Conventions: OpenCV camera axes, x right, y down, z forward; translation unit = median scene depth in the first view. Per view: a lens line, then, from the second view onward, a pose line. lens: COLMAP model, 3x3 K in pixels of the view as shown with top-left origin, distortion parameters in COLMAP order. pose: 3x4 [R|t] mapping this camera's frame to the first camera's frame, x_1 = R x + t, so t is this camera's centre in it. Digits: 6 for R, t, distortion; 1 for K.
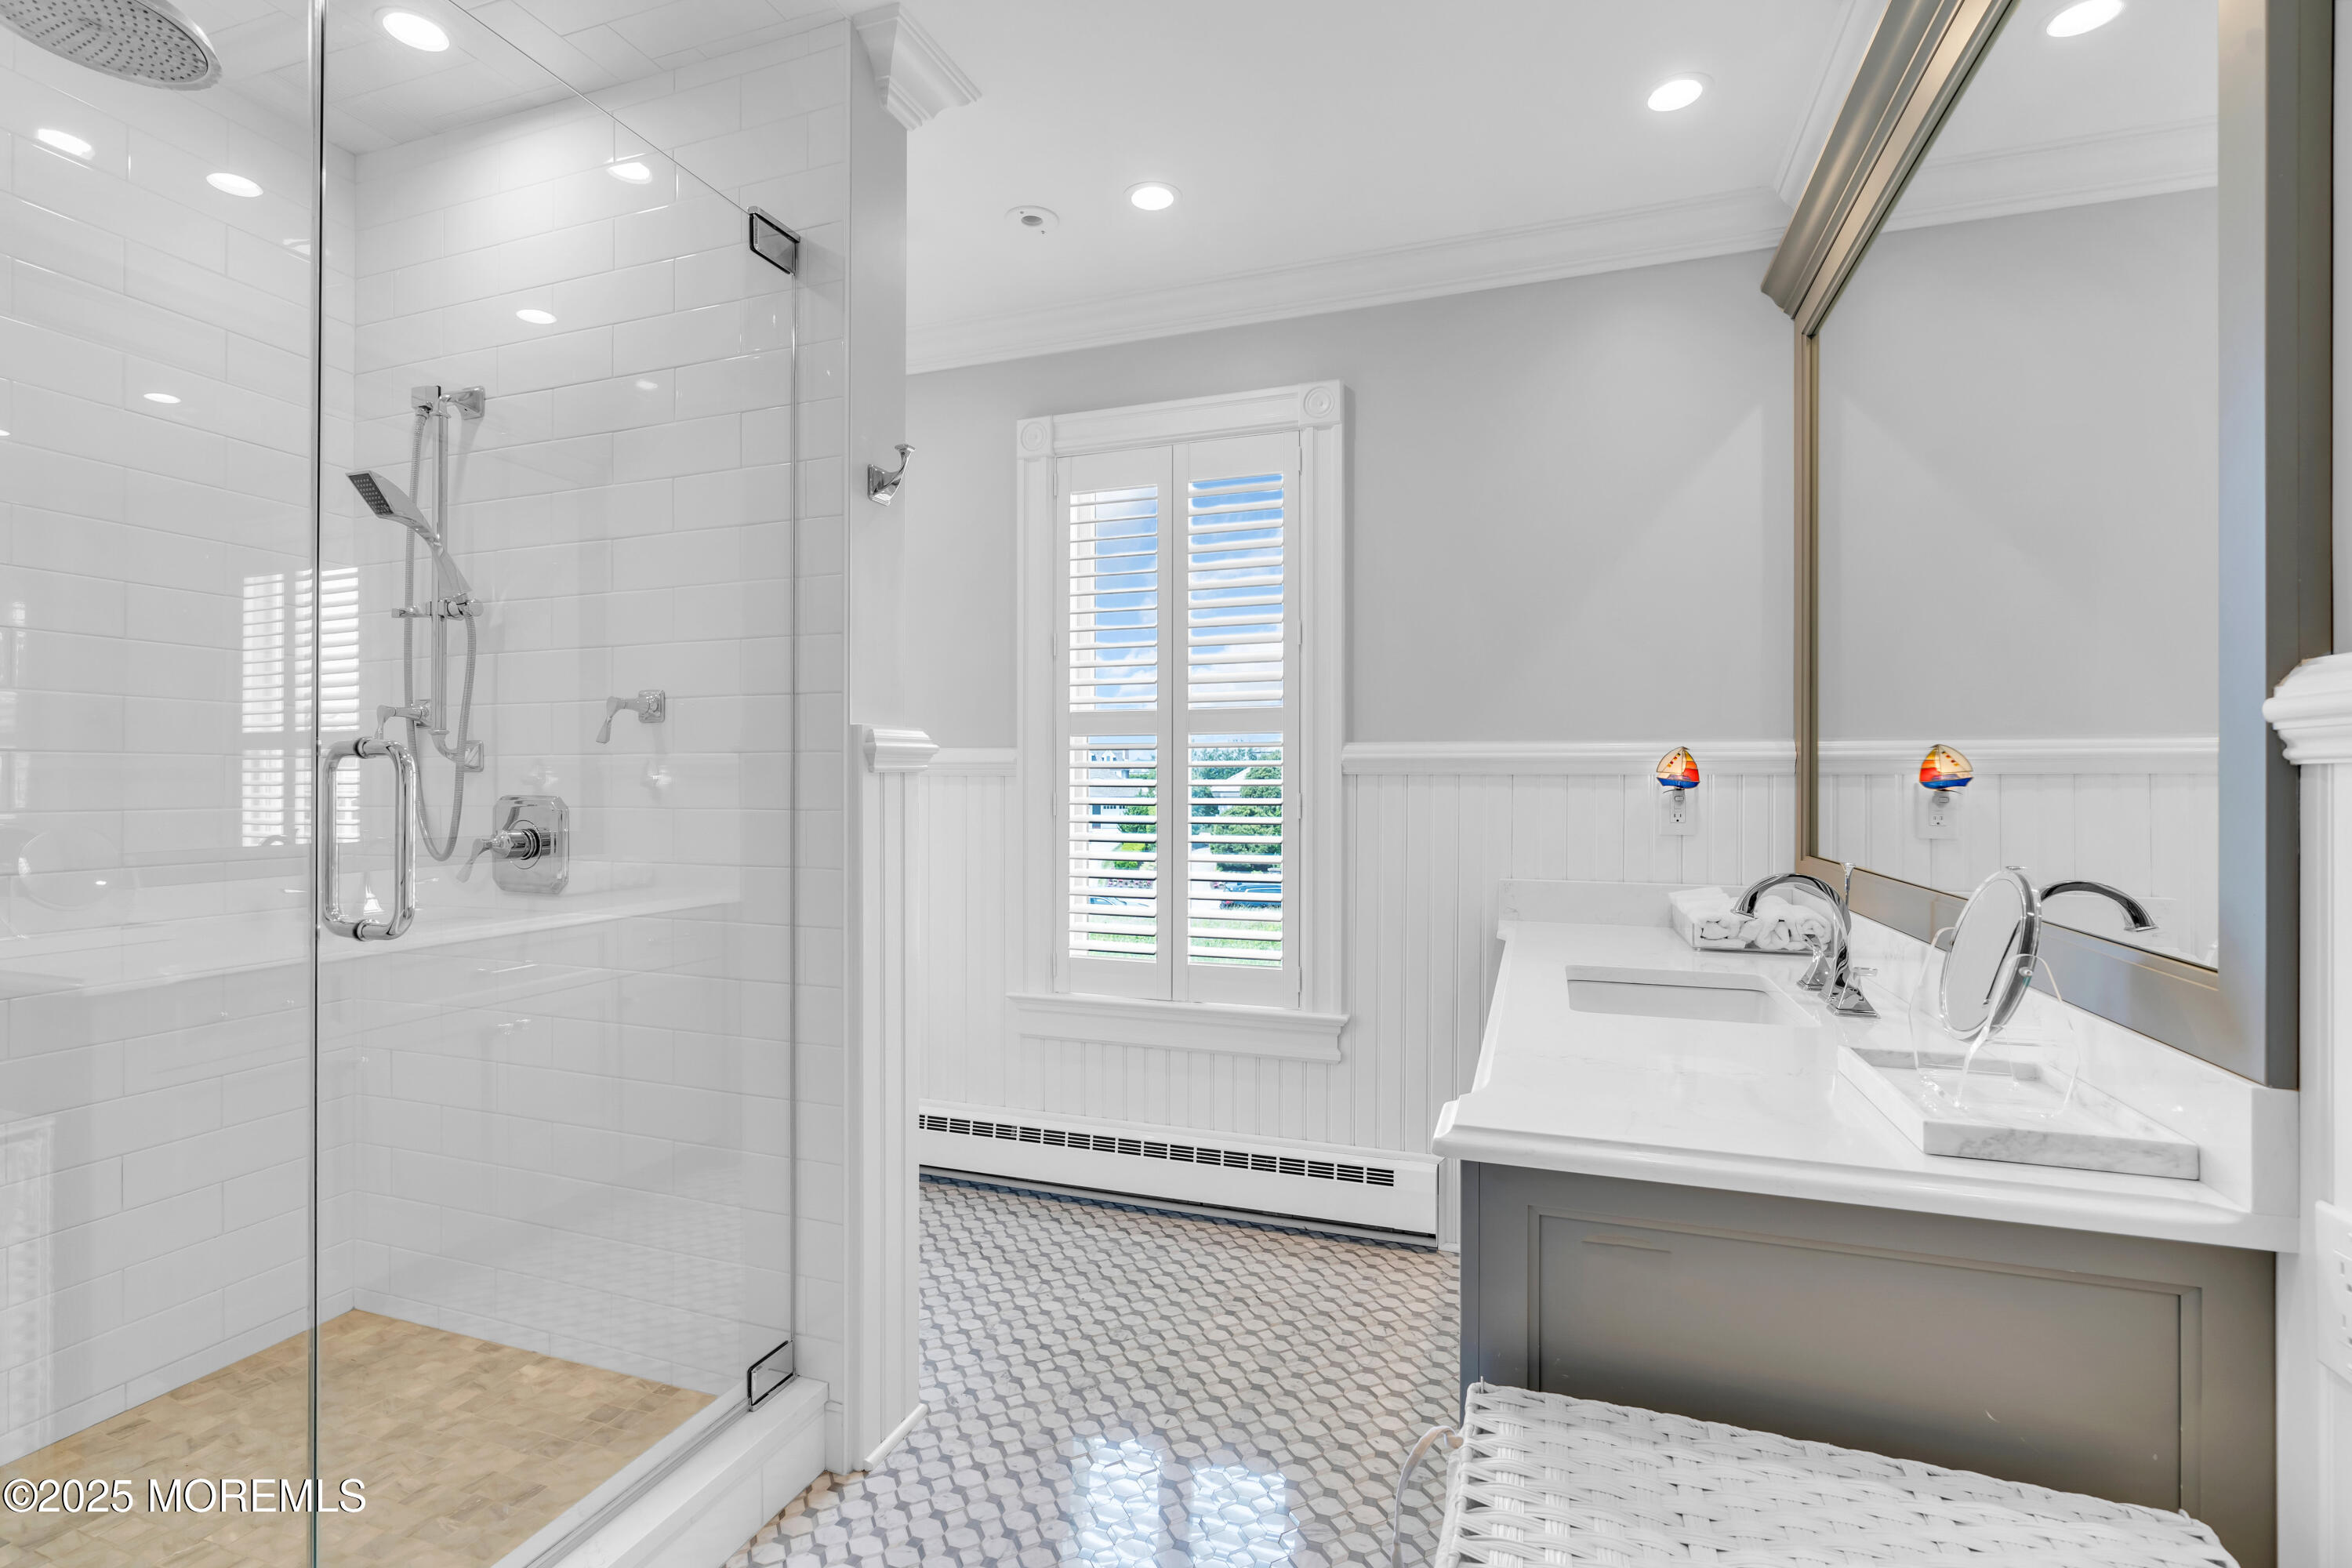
lens RADIAL K [[1064.2, 0, 1175.7], [0, 1064.2, 784.6], [0, 0, 1]] dist [-0.009281, 0.002999]
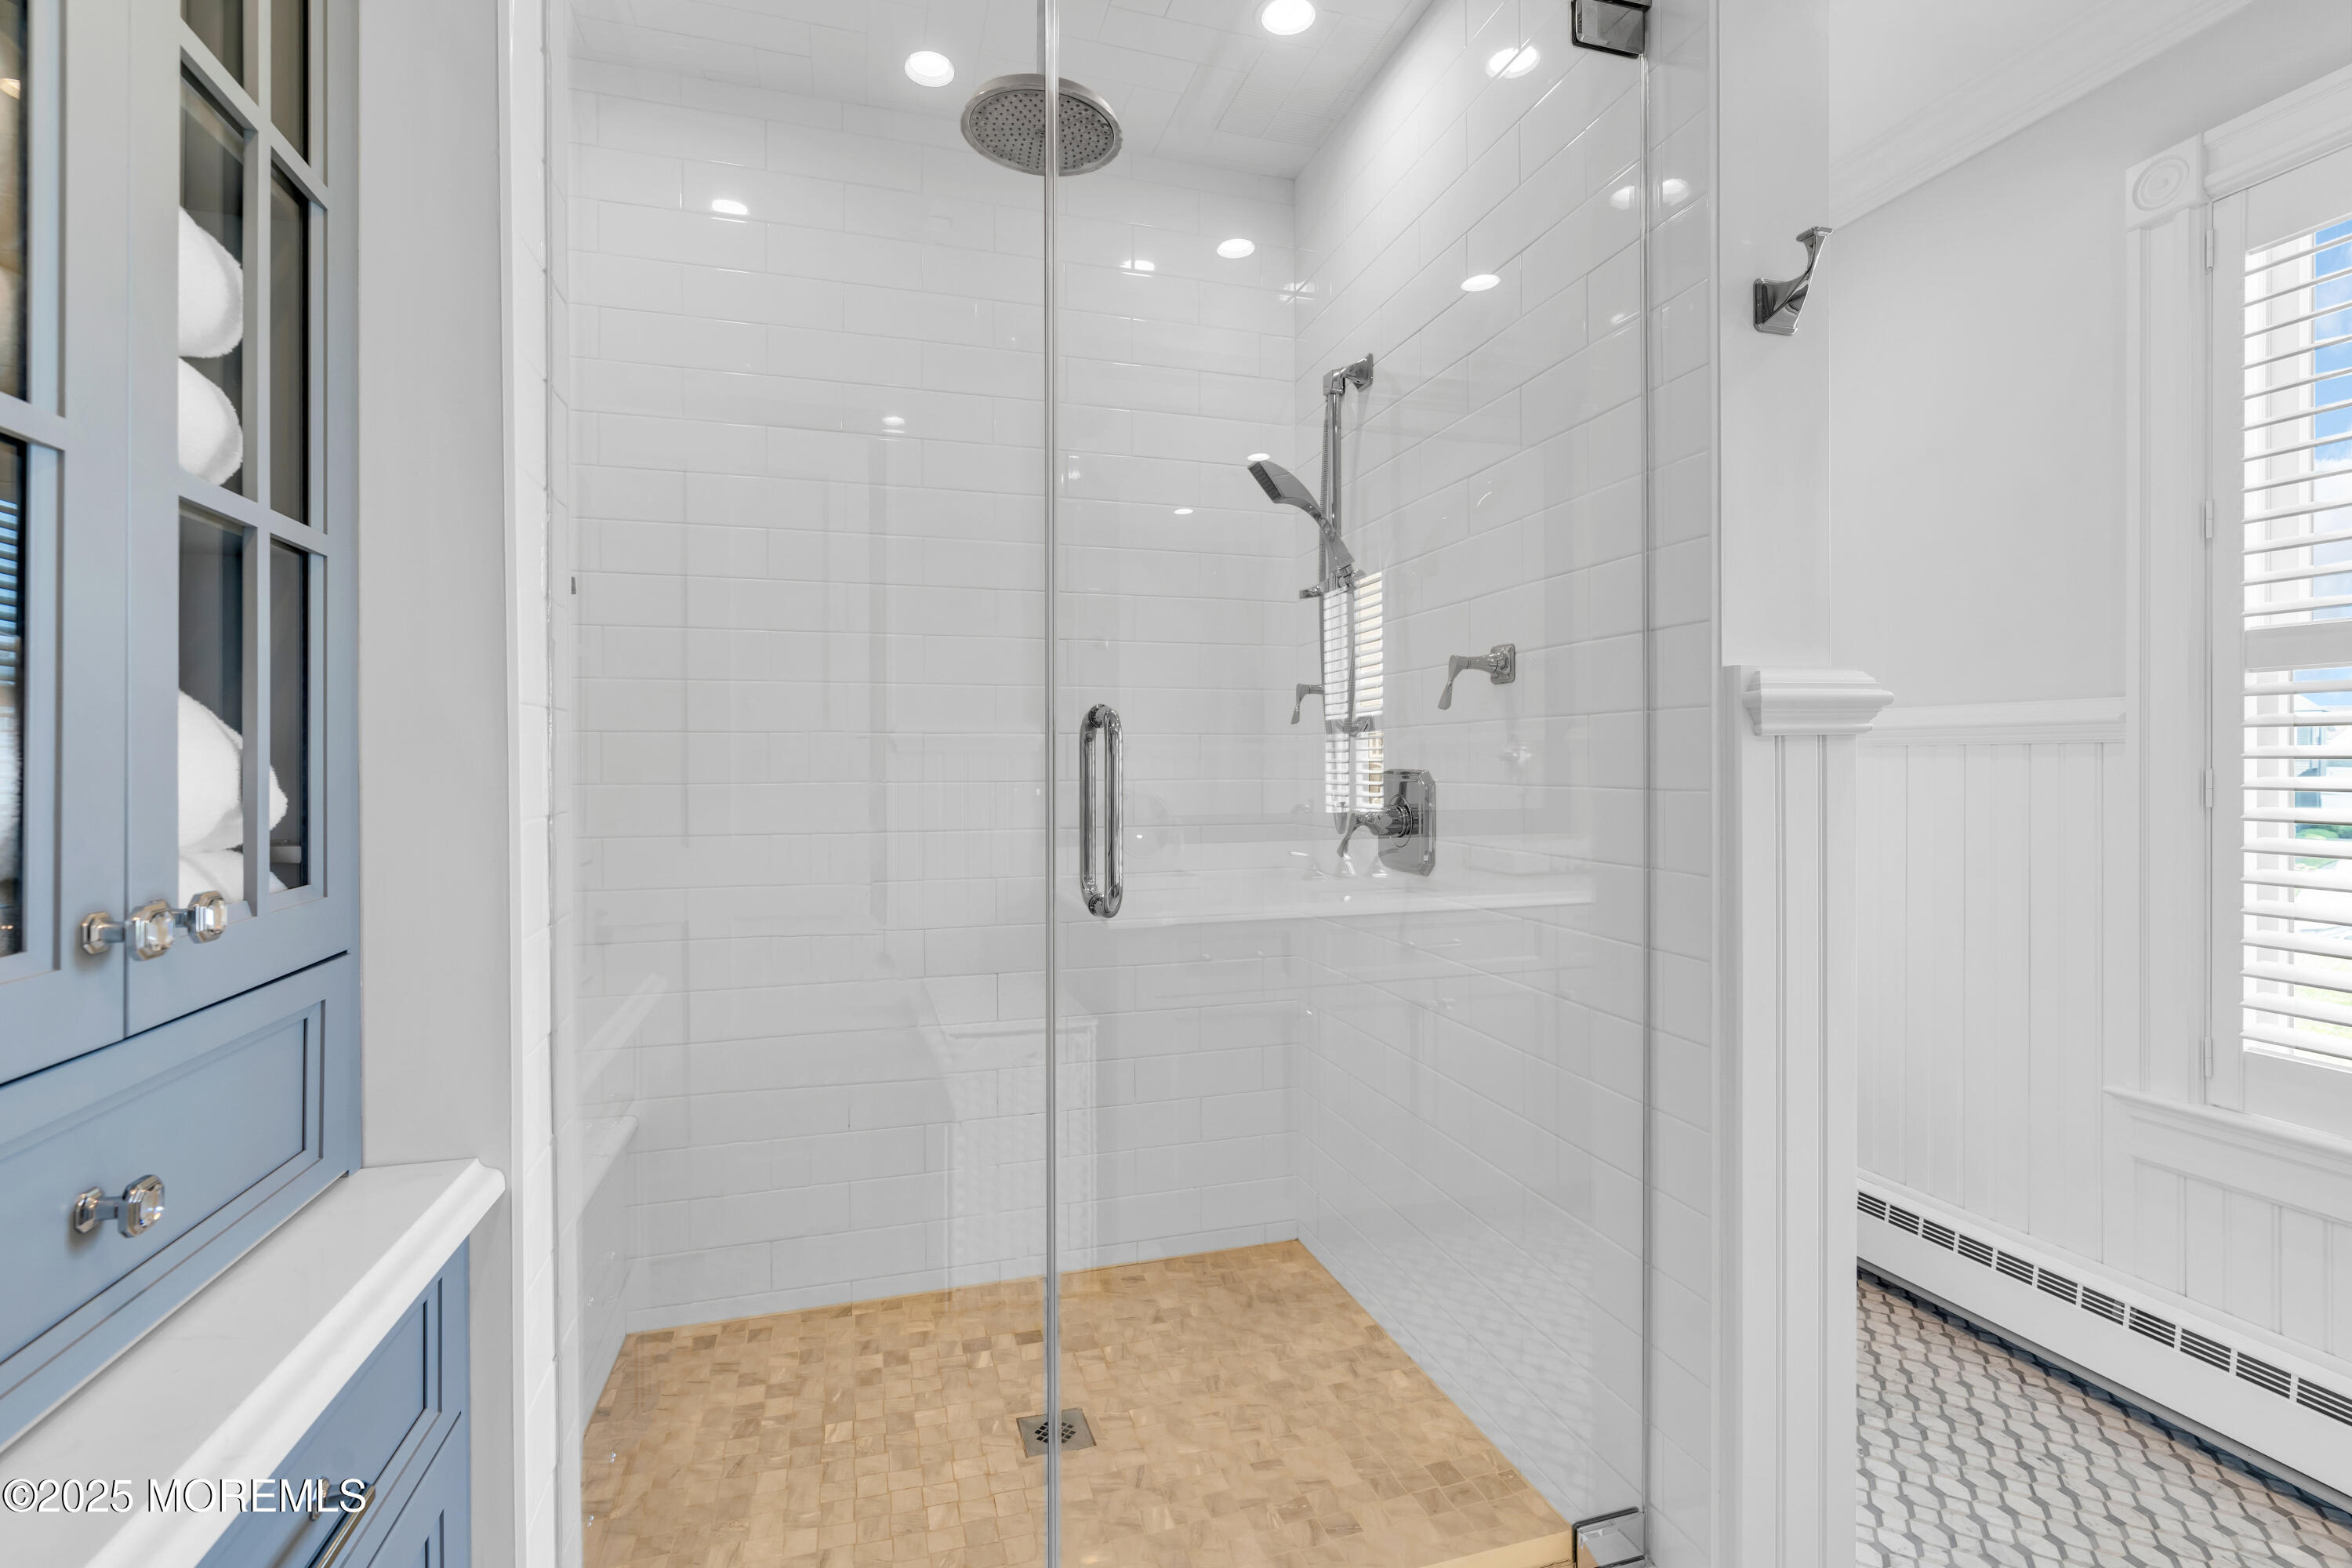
lens RADIAL K [[1064.2, 0, 1166.8], [0, 1064.2, 767.5], [0, 0, 1]] dist [-0.009281, 0.002999]
pose [[0.586981, 0.000635, -0.809601, 0.034221], [0.003108, 0.999991, 0.003038, 0.005149], [0.809595, -0.004299, 0.586973, 0.276098]]
